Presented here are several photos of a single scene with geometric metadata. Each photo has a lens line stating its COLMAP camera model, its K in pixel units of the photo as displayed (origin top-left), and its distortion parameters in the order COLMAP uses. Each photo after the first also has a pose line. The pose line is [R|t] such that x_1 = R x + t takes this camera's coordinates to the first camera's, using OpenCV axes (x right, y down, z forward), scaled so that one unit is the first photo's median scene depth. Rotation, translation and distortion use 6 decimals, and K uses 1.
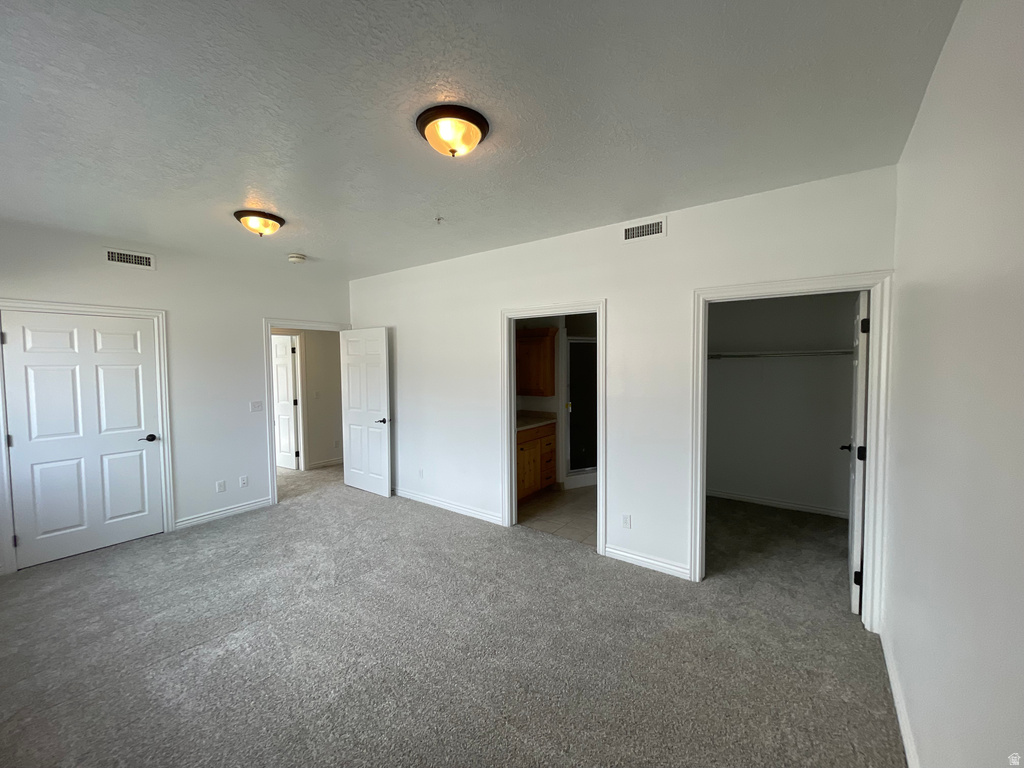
lens RADIAL K [[418.0, 0, 511.9], [0, 418.0, 381.4], [0, 0, 1]] dist [-0.001012, -0.000471]
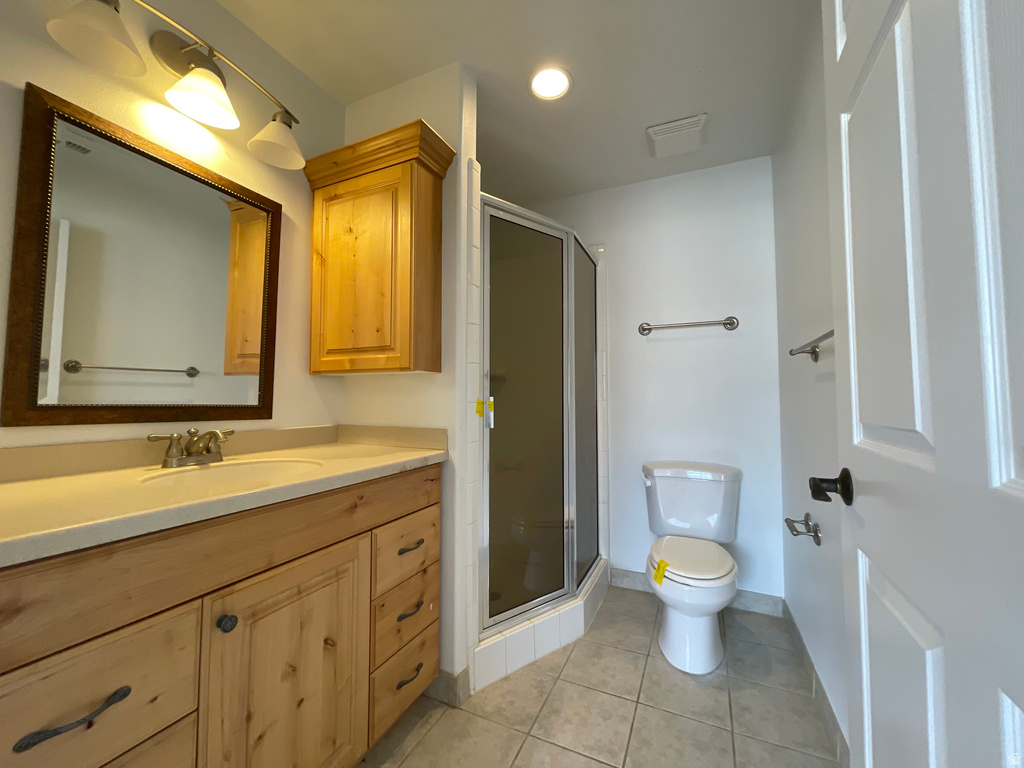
lens RADIAL K [[418.0, 0, 510.9], [0, 418.0, 379.5], [0, 0, 1]] dist [-0.001012, -0.000471]
pose [[0.981557, 0.016636, 0.190442, 0.094901], [0.001627, 0.995443, -0.095341, 0.067084], [-0.191160, 0.093892, 0.977058, 0.696699]]
